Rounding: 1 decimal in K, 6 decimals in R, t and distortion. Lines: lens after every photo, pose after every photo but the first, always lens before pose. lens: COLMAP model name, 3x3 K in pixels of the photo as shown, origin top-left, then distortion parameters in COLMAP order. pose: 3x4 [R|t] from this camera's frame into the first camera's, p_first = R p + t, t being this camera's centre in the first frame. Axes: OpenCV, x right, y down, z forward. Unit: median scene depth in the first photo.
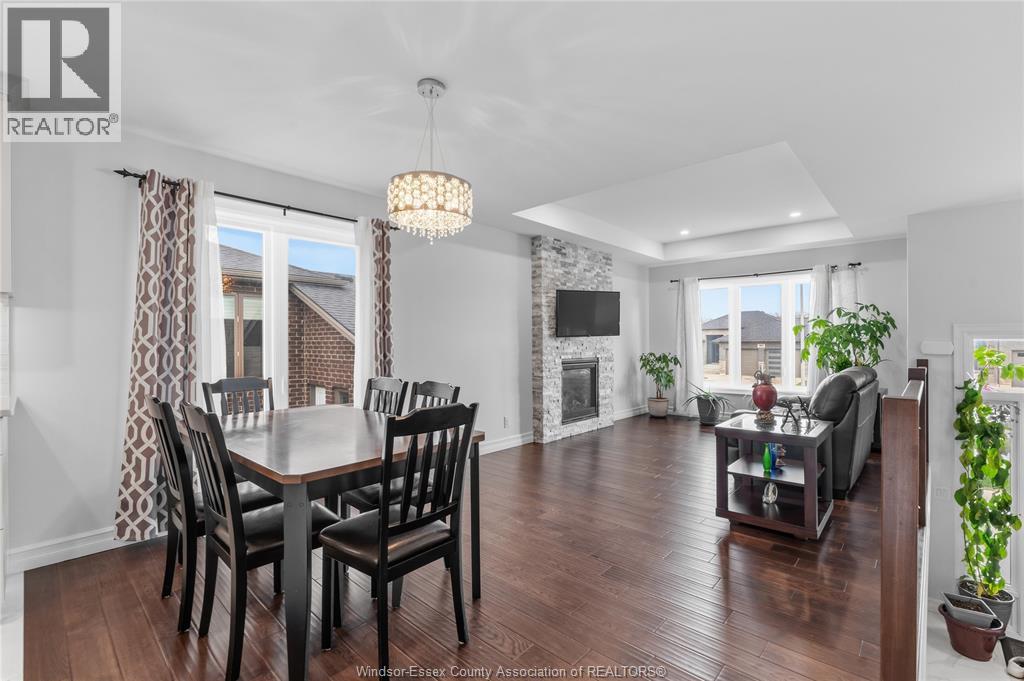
lens RADIAL K [[454.1, 0, 515.3], [0, 454.1, 341.5], [0, 0, 1]] dist [-0.004611, -0.000562]
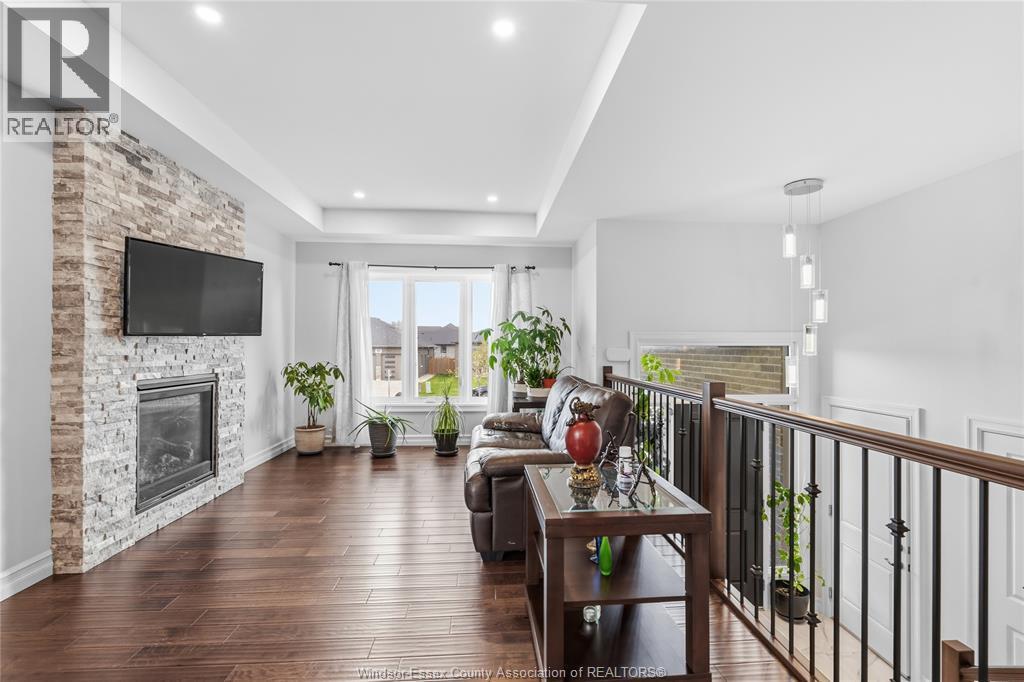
lens RADIAL K [[454.1, 0, 512.6], [0, 454.1, 343.1], [0, 0, 1]] dist [-0.004611, -0.000562]
pose [[0.694442, 0.012595, 0.719439, 0.031926], [-0.007124, 0.999918, -0.010629, 0.000415], [-0.719514, 0.002256, 0.694475, 0.370313]]
